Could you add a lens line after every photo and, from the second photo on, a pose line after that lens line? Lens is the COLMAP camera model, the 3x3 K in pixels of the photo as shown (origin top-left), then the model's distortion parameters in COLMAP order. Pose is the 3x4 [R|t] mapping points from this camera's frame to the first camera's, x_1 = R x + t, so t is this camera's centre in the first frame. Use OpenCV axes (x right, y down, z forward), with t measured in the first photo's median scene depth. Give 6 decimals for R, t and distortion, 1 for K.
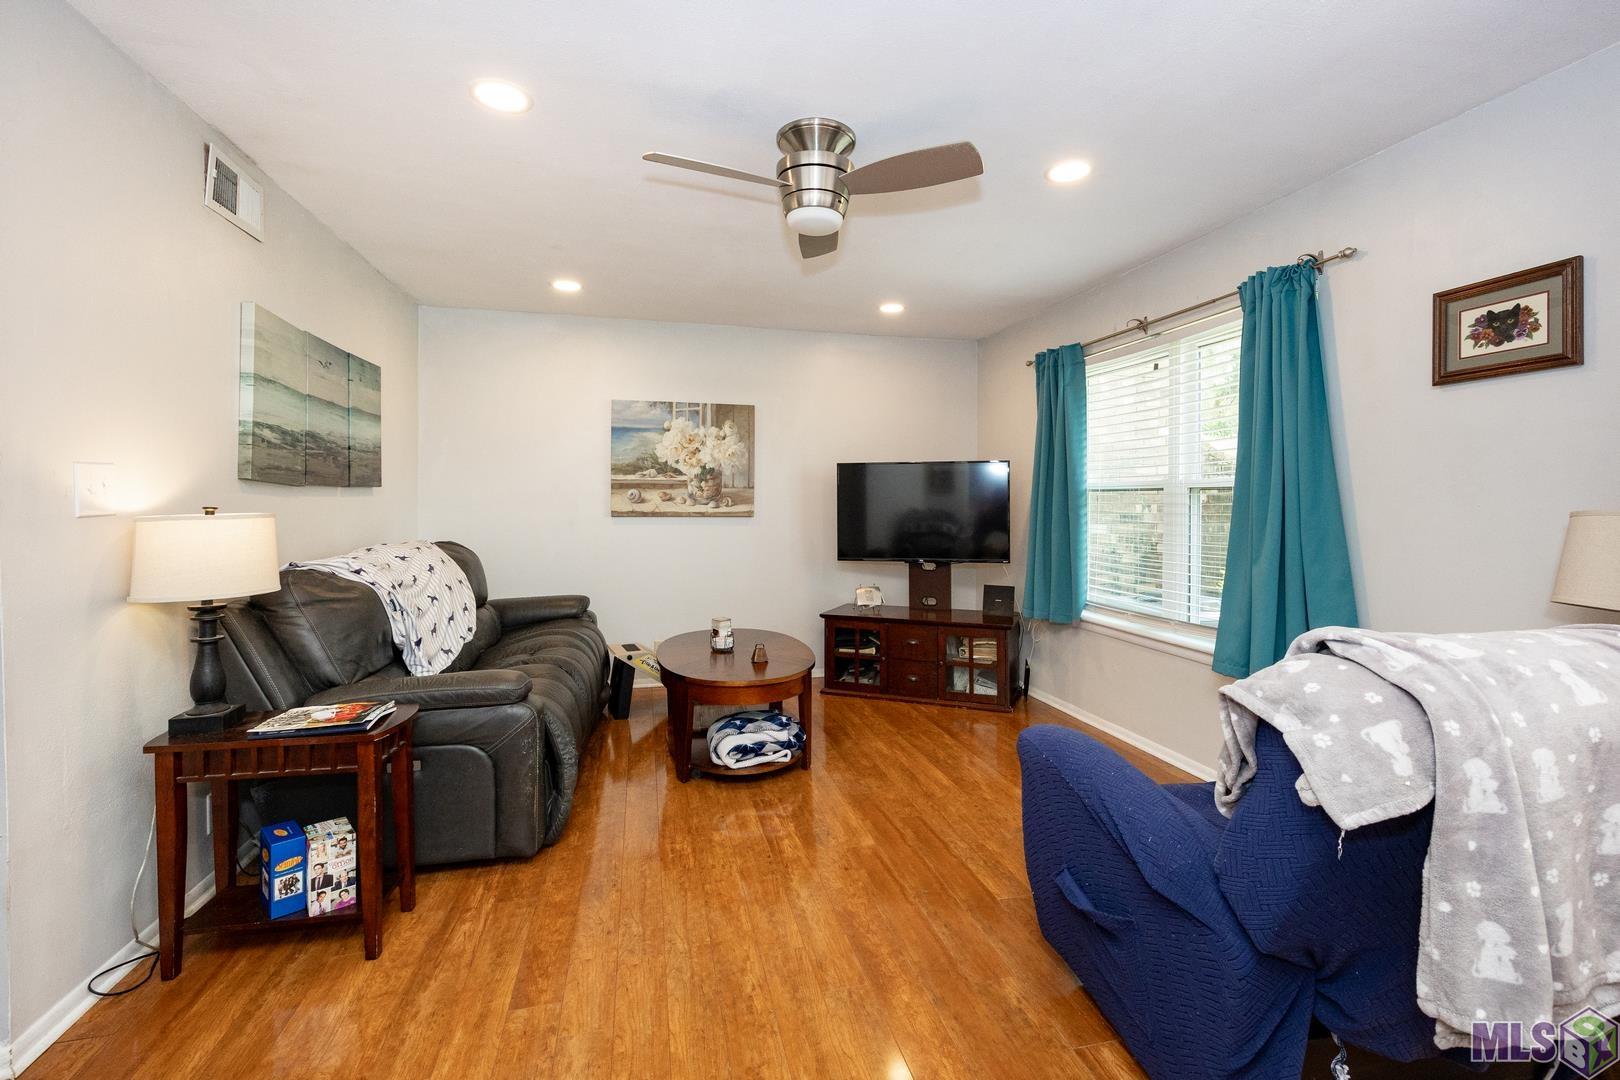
lens RADIAL K [[740.7, 0, 816.2], [0, 740.7, 493.8], [0, 0, 1]] dist [-0.001035, -0.000275]
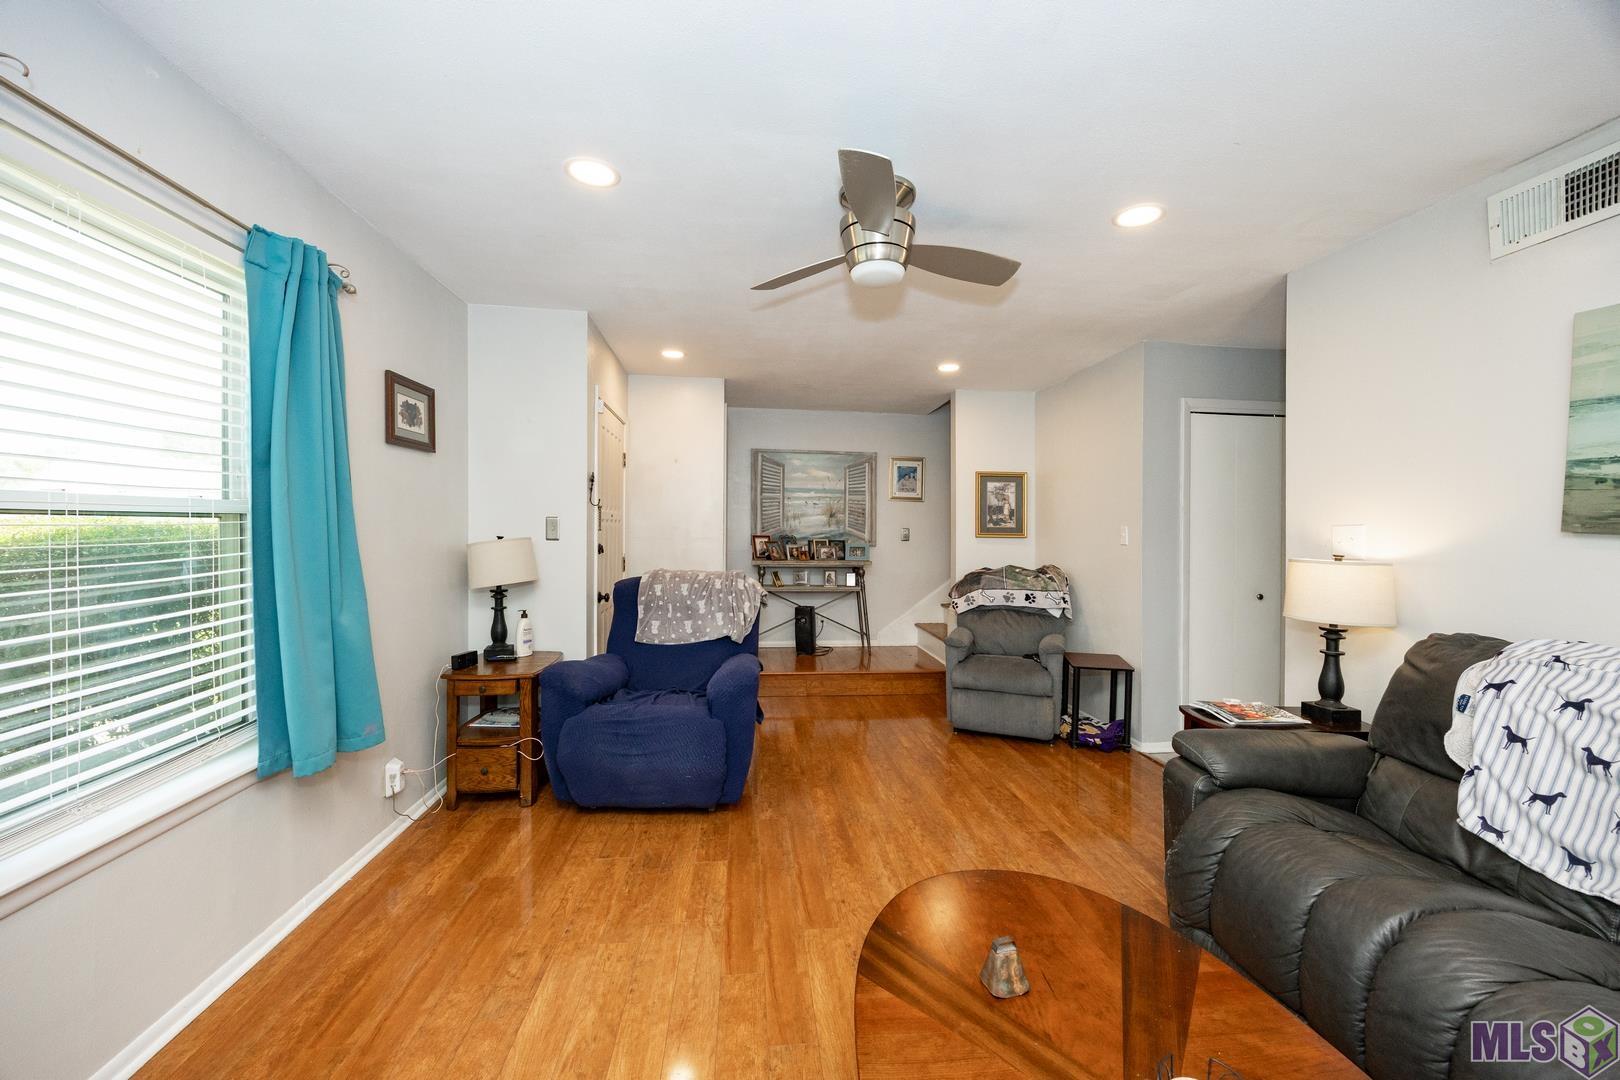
lens RADIAL K [[635.3, 0, 828.2], [0, 635.3, 528.9], [0, 0, 1]] dist [-0.007309, -0.000040]
pose [[-0.994280, -0.014520, 0.105816, -0.013442], [-0.014124, 0.999890, 0.004495, -0.008187], [-0.105870, 0.002974, -0.994376, 1.020986]]
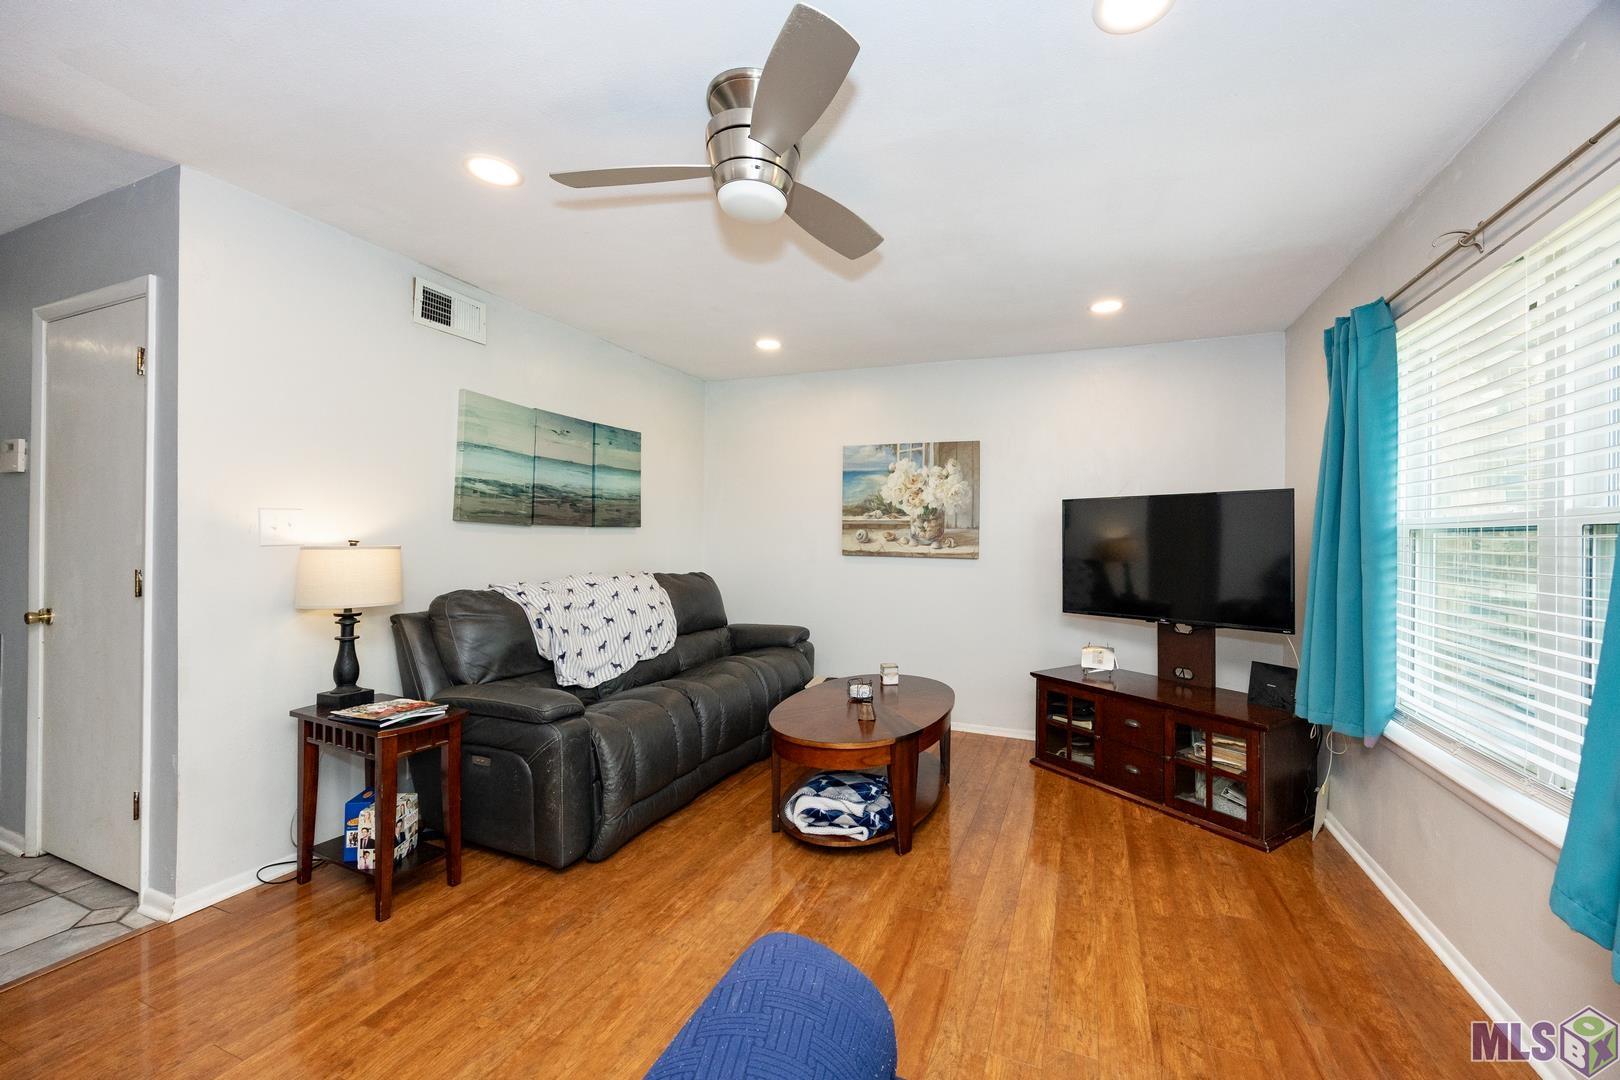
lens RADIAL K [[635.3, 0, 828.2], [0, 635.3, 528.9], [0, 0, 1]] dist [-0.007309, -0.000040]
pose [[0.813529, -0.000855, -0.581524, 0.257363], [-0.005379, 0.999945, -0.008995, 0.001187], [0.581500, 0.010445, 0.813480, 0.260085]]
